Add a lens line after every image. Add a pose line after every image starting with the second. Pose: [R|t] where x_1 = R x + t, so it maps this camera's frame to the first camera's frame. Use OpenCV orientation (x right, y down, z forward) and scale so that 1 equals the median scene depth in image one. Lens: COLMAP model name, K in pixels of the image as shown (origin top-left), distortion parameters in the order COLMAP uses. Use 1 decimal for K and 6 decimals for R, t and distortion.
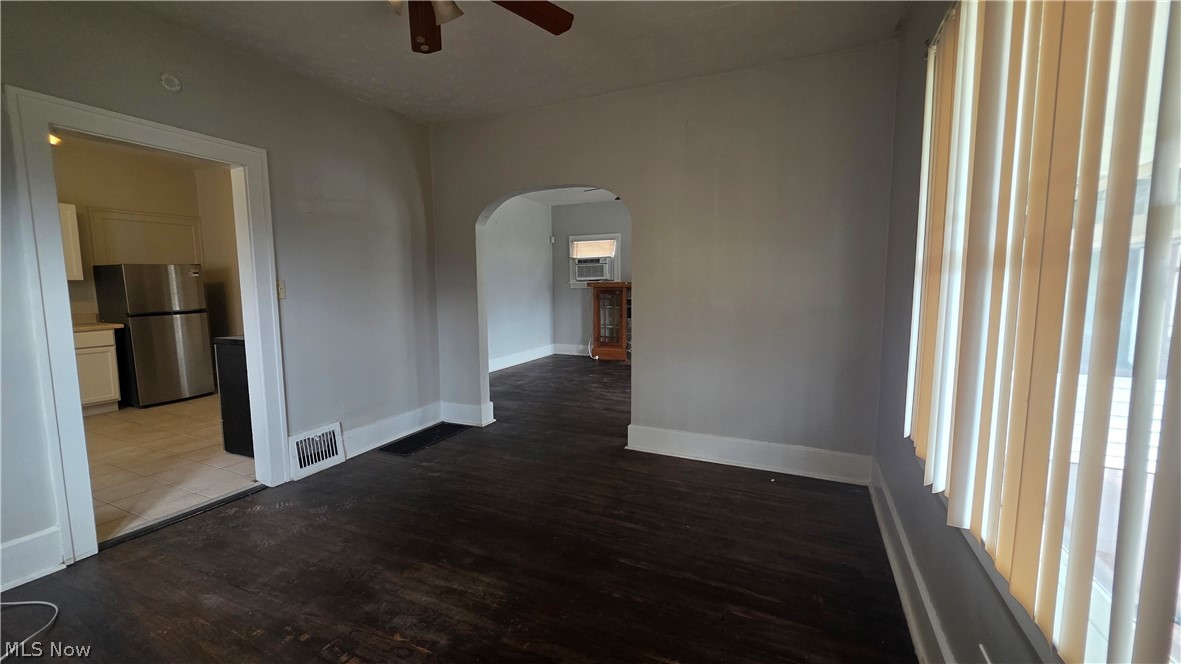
lens RADIAL K [[469.5, 0, 586.3], [0, 469.5, 332.0], [0, 0, 1]] dist [-0.001008, -0.000143]
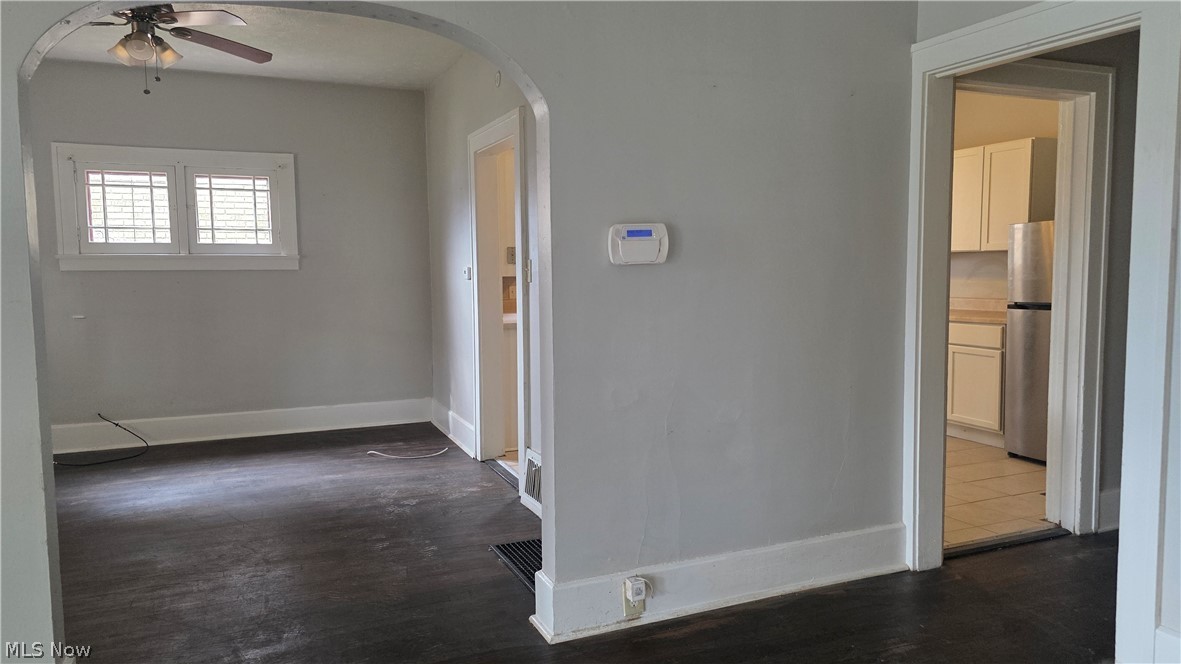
lens RADIAL K [[786.4, 0, 589.7], [0, 786.4, 334.8], [0, 0, 1]] dist [0.039593, -0.002344]
pose [[-0.665505, 0.078239, -0.742281, 0.269241], [-0.062371, 0.985183, 0.159761, -0.179010], [0.743783, 0.152619, -0.650765, 1.735107]]
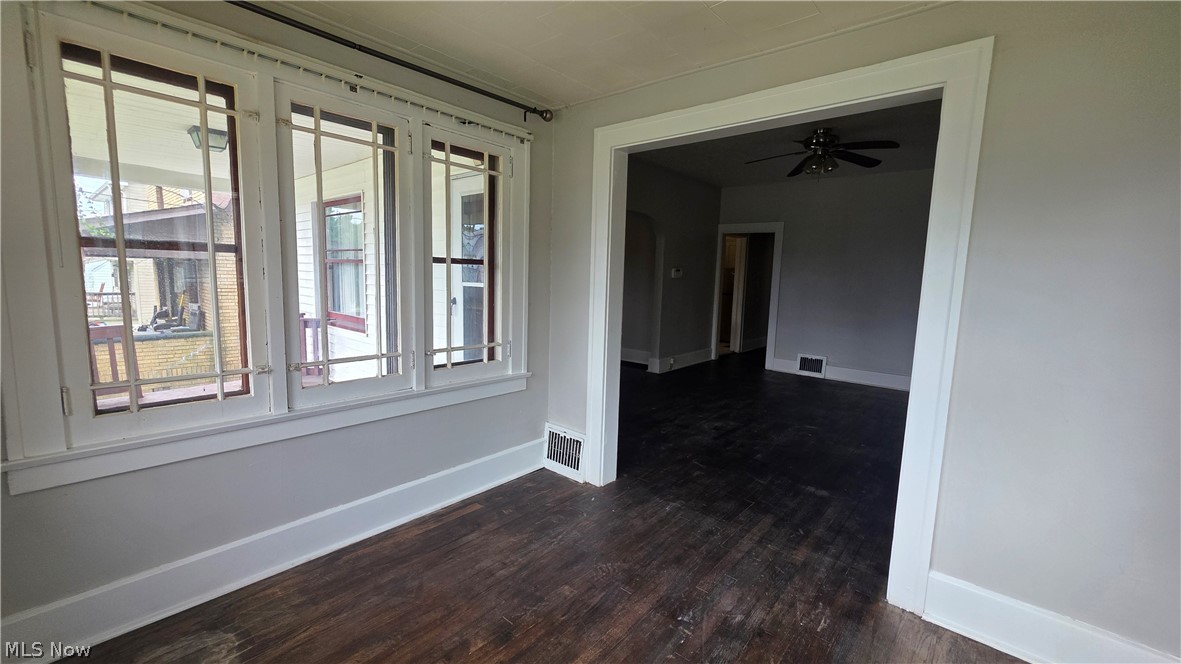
lens RADIAL K [[469.5, 0, 586.3], [0, 469.5, 332.0], [0, 0, 1]] dist [-0.001008, -0.000143]
pose [[-0.273963, 0.112883, -0.955092, 1.526048], [-0.130236, 0.979586, 0.153136, -0.155736], [0.952881, 0.166341, -0.253669, 1.419271]]
